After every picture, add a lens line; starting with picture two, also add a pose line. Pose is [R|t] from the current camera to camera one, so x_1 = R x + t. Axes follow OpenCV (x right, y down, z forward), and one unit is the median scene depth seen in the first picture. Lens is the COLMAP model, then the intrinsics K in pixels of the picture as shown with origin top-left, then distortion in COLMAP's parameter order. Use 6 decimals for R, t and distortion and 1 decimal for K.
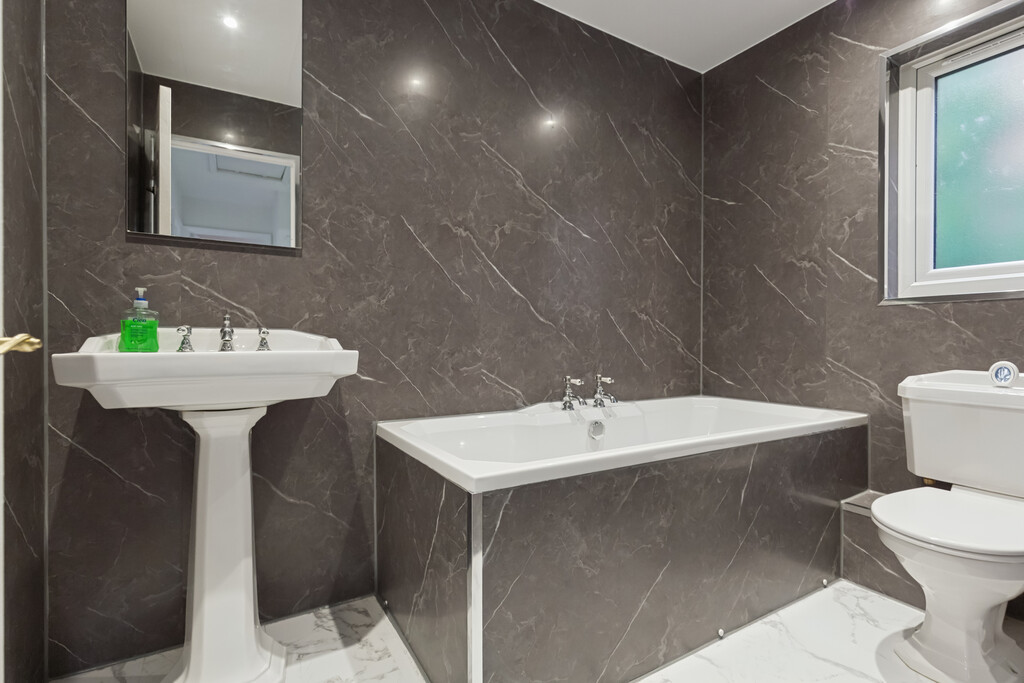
lens RADIAL K [[467.0, 0, 513.2], [0, 467.0, 346.6], [0, 0, 1]] dist [0.010801, -0.000248]
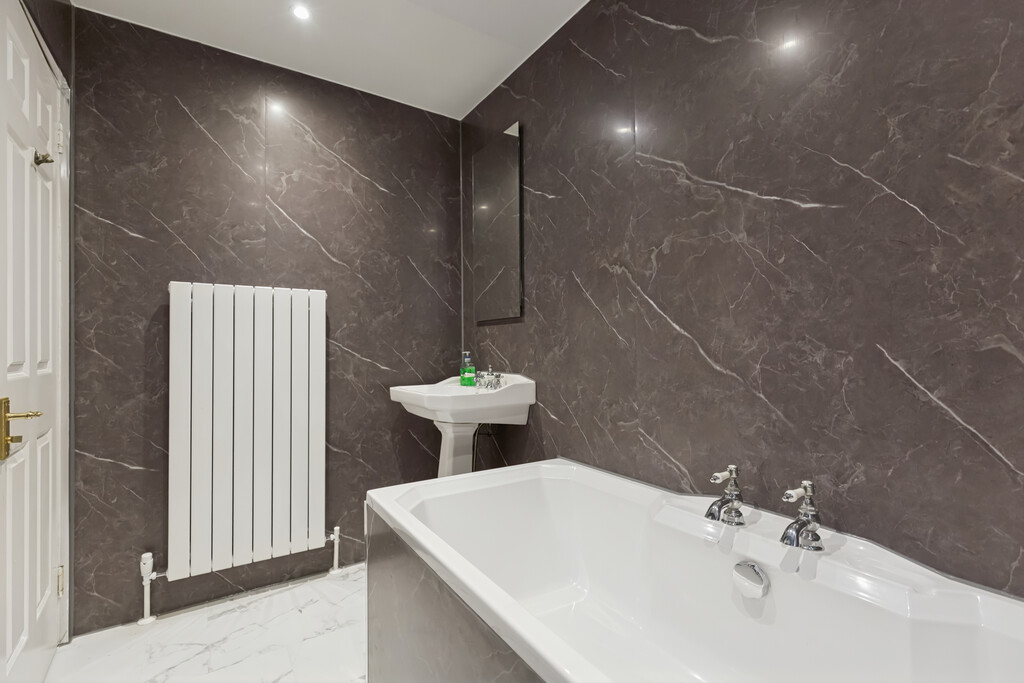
lens RADIAL K [[467.0, 0, 512.9], [0, 467.0, 341.7], [0, 0, 1]] dist [0.010801, -0.000248]
pose [[0.031129, -0.012971, -0.999431, 0.754333], [0.005476, 0.999903, -0.012806, -0.094151], [0.999500, -0.005074, 0.031197, 0.751401]]
